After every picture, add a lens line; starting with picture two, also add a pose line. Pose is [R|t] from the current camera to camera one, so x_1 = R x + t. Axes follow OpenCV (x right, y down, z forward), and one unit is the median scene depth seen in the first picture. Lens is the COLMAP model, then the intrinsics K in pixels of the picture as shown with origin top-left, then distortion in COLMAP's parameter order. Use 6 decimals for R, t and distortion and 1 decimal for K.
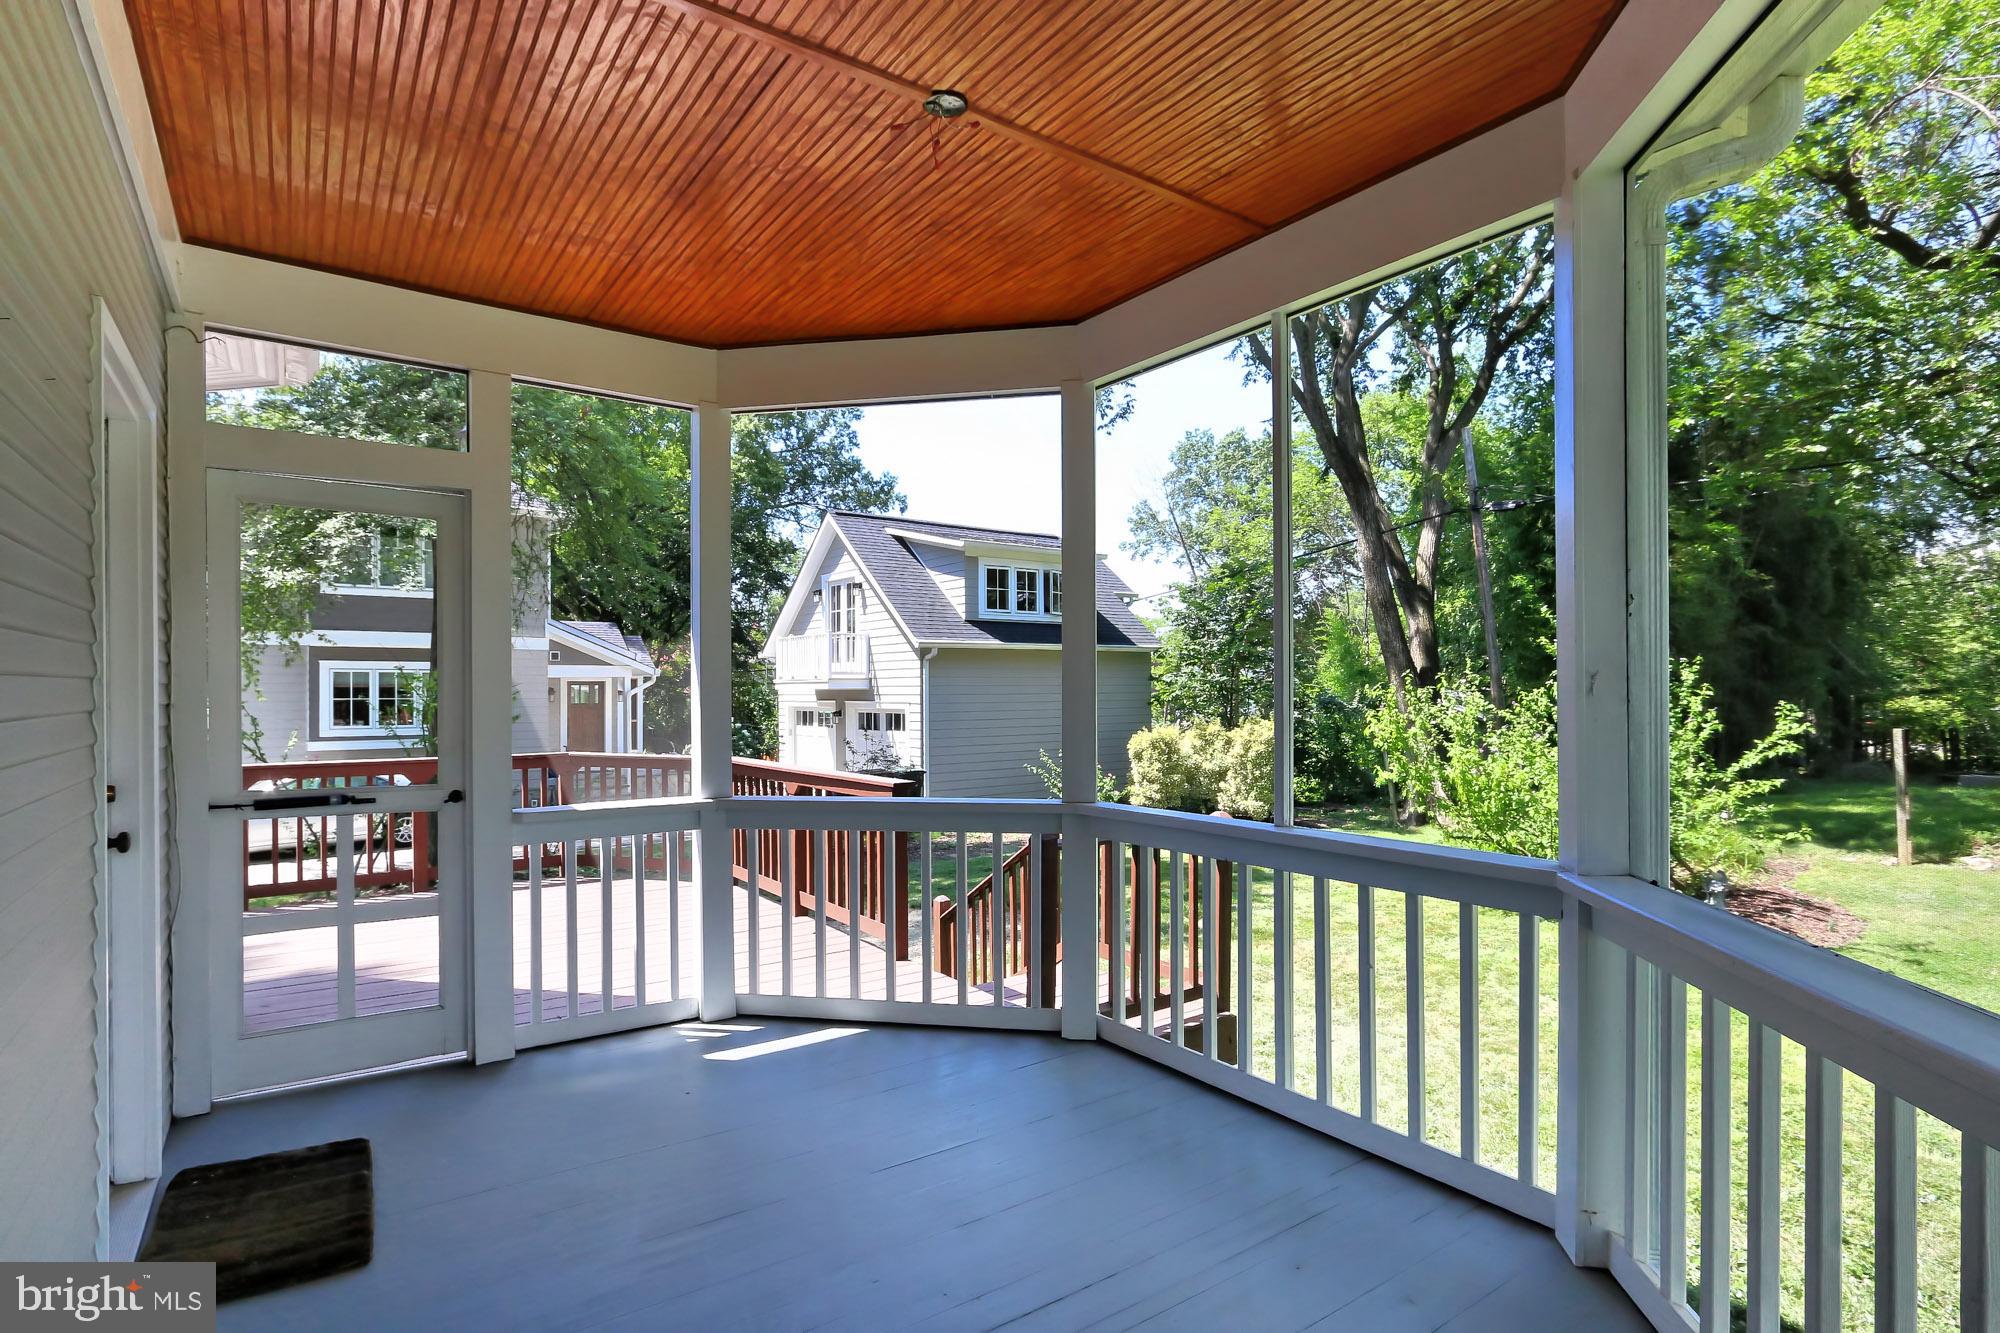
lens RADIAL K [[1026.0, 0, 1005.4], [0, 1026.0, 685.7], [0, 0, 1]] dist [-0.004304, -0.001223]
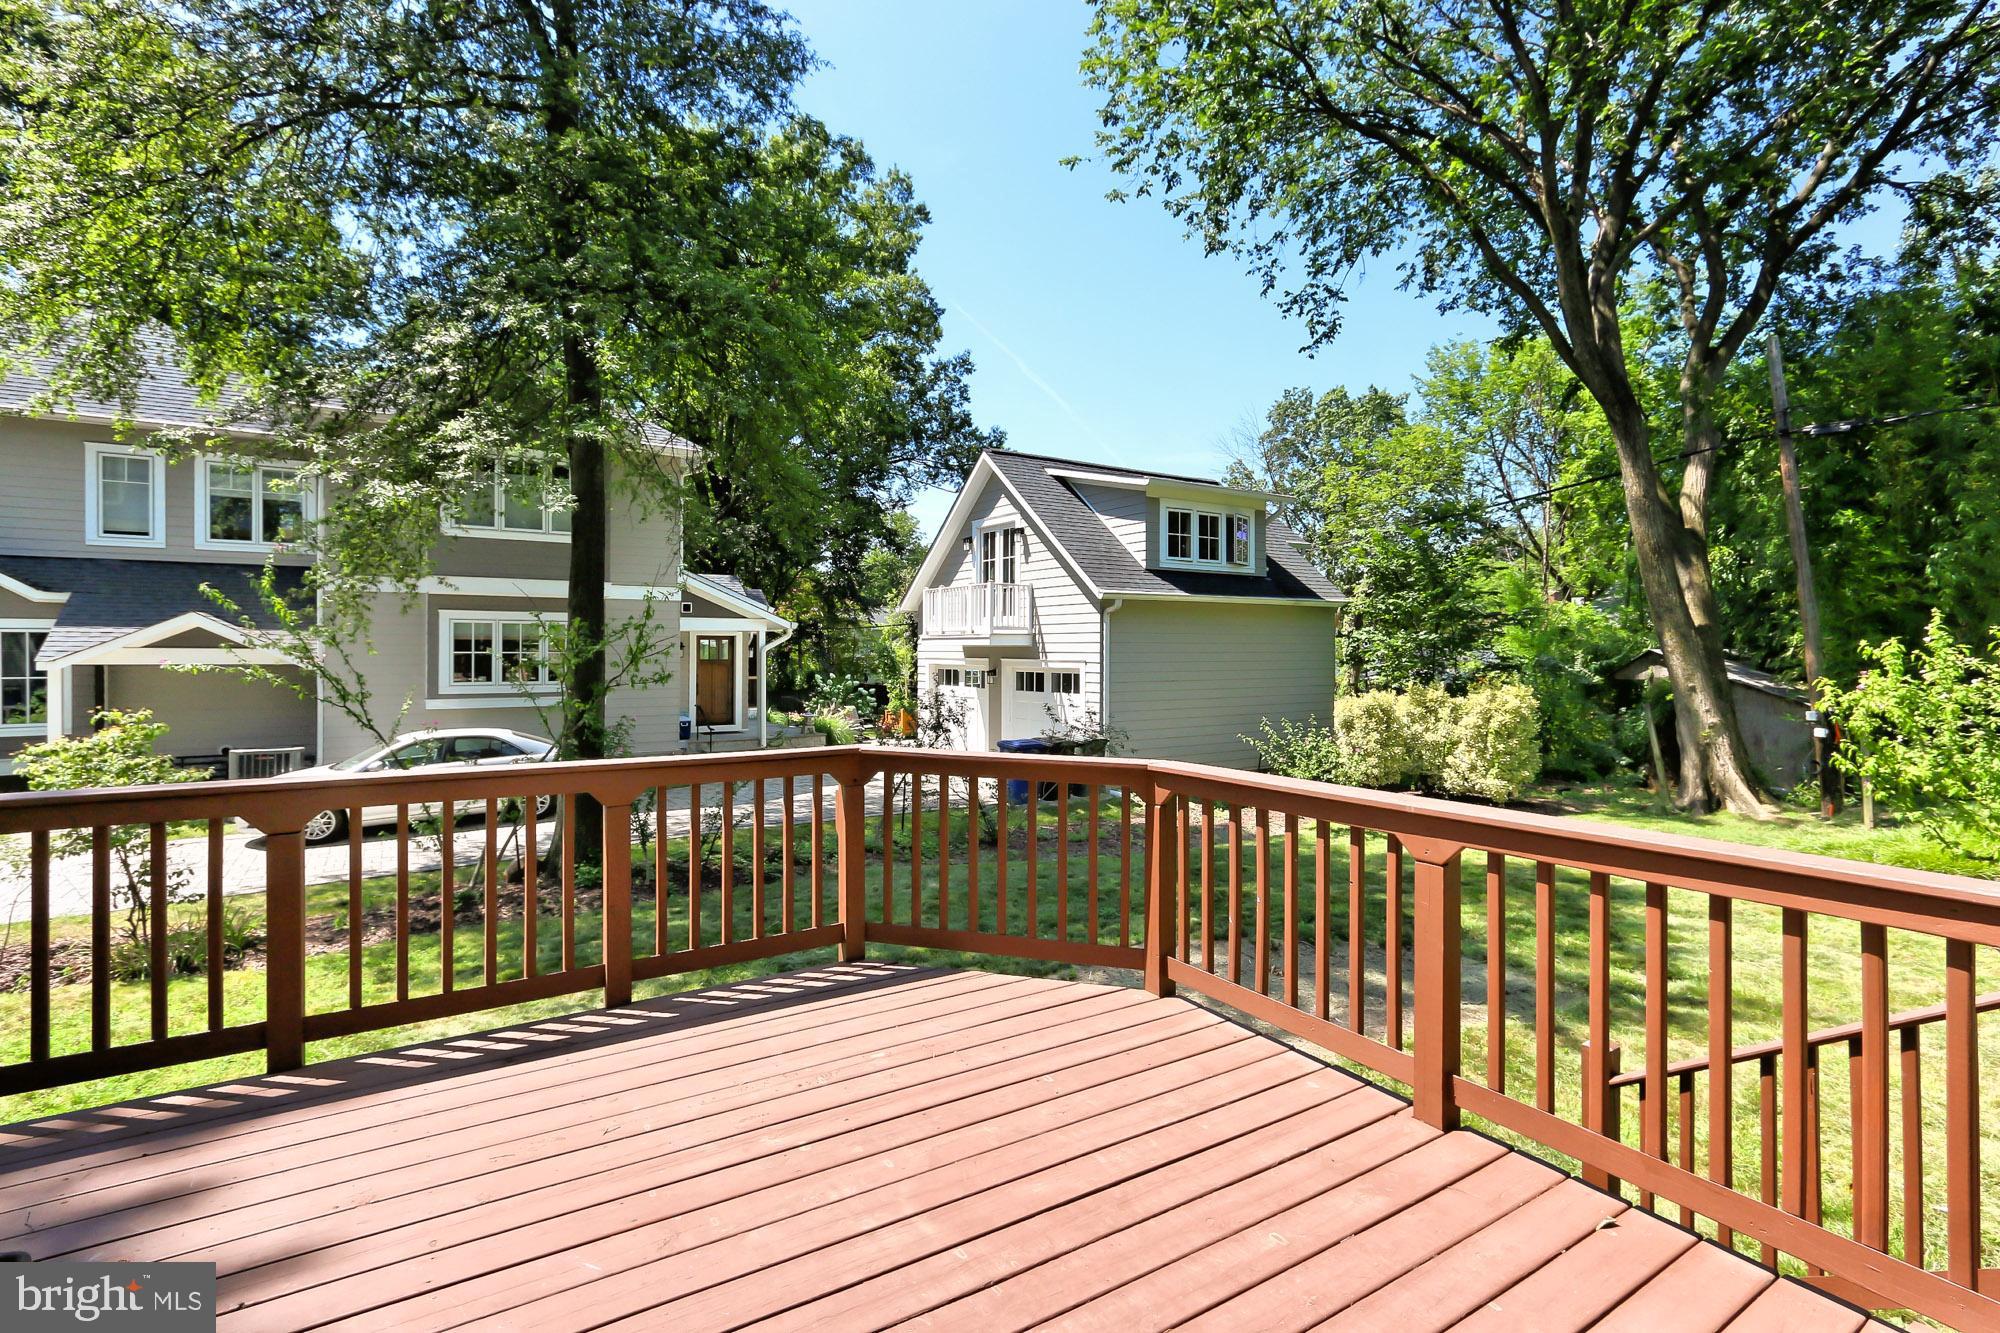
lens RADIAL K [[926.9, 0, 990.0], [0, 926.9, 647.1], [0, 0, 1]] dist [0.008927, 0.000735]
pose [[0.998497, 0.007610, -0.054273, -0.127456], [-0.007463, 0.999968, 0.002910, 0.002451], [0.054293, -0.002501, 0.998522, 0.188465]]
